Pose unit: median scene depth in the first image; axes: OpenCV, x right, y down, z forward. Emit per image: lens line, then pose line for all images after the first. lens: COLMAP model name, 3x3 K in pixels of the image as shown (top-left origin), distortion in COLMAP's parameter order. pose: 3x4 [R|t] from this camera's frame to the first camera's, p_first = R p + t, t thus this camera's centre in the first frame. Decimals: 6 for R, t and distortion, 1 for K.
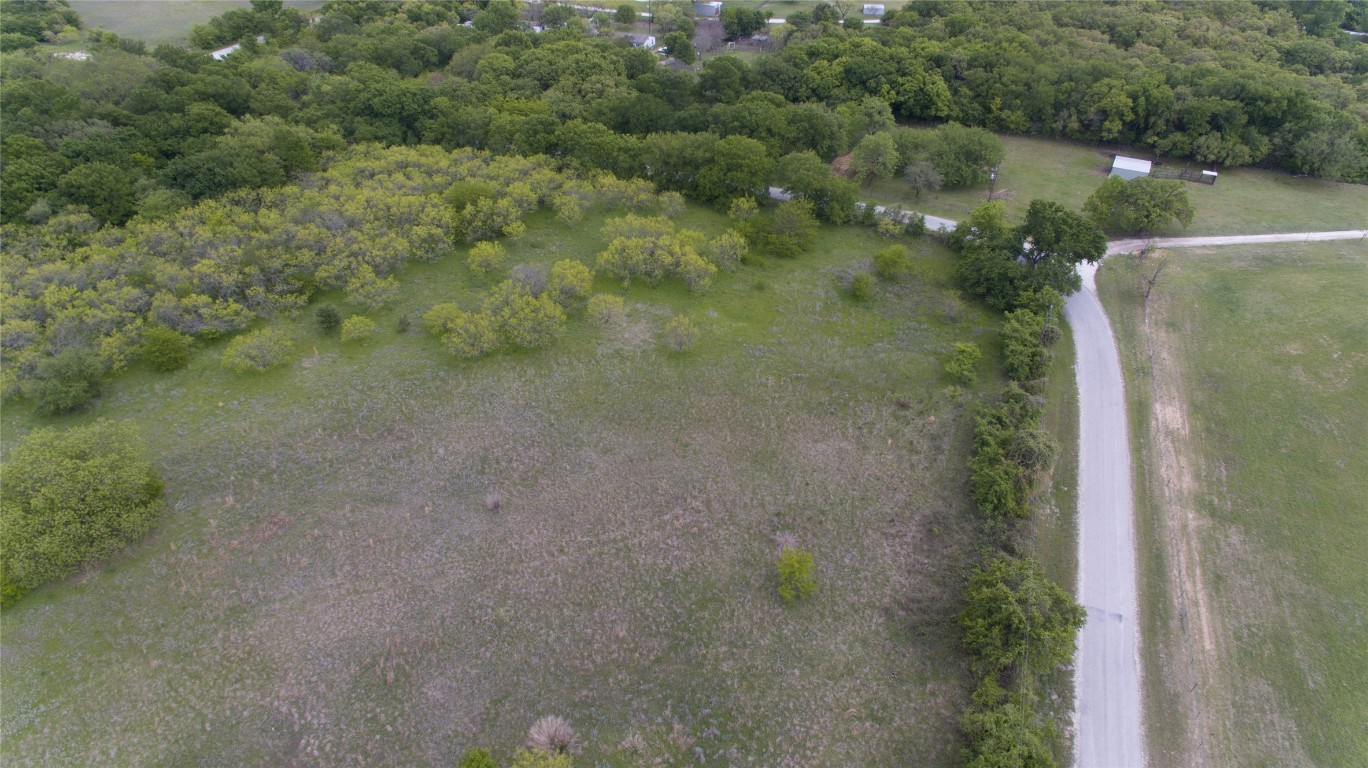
lens RADIAL K [[800.1, 0, 687.6], [0, 800.1, 381.8], [0, 0, 1]] dist [0.018188, -0.026919]
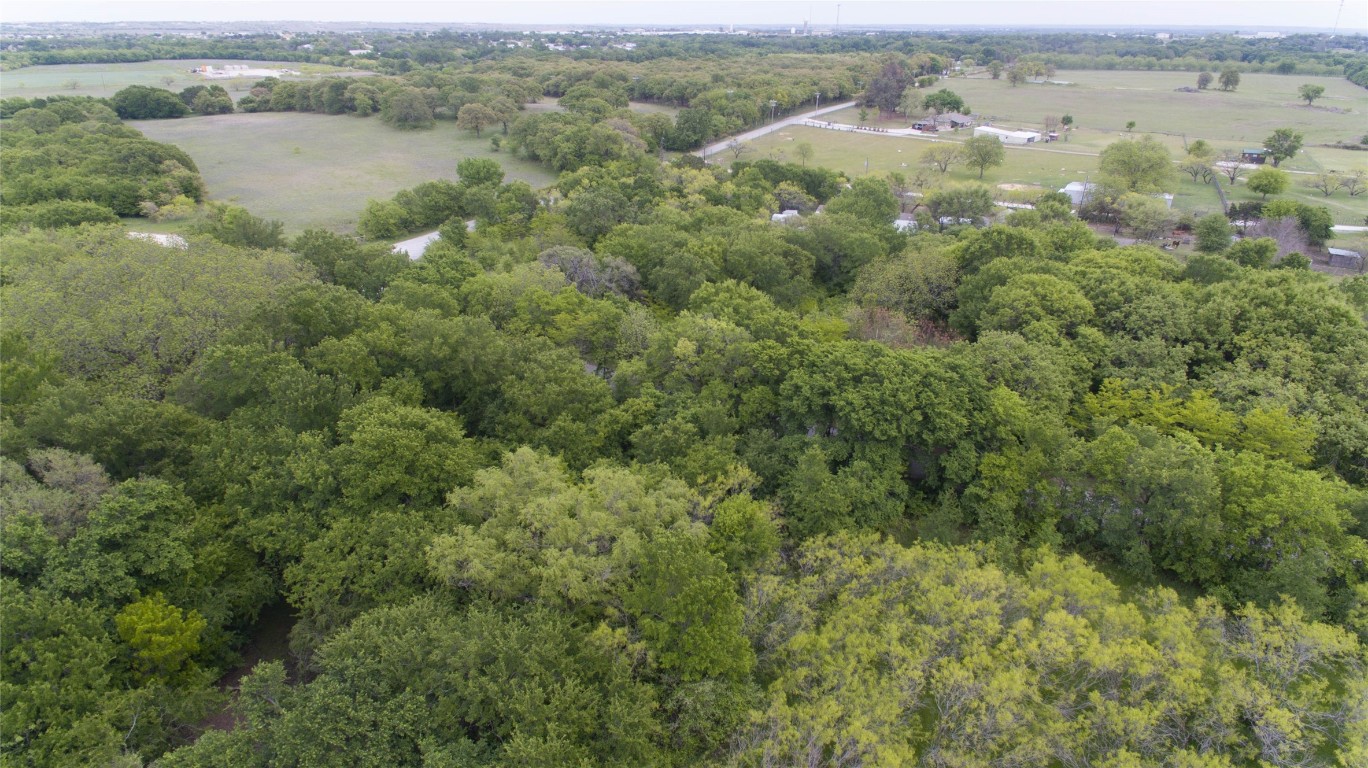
lens RADIAL K [[801.9, 0, 690.9], [0, 801.9, 382.4], [0, 0, 1]] dist [0.019687, -0.022298]
pose [[0.992501, 0.050089, -0.111499, -0.341776], [-0.073570, 0.973246, -0.217670, -0.223868], [0.097613, 0.224241, 0.969633, 0.527818]]
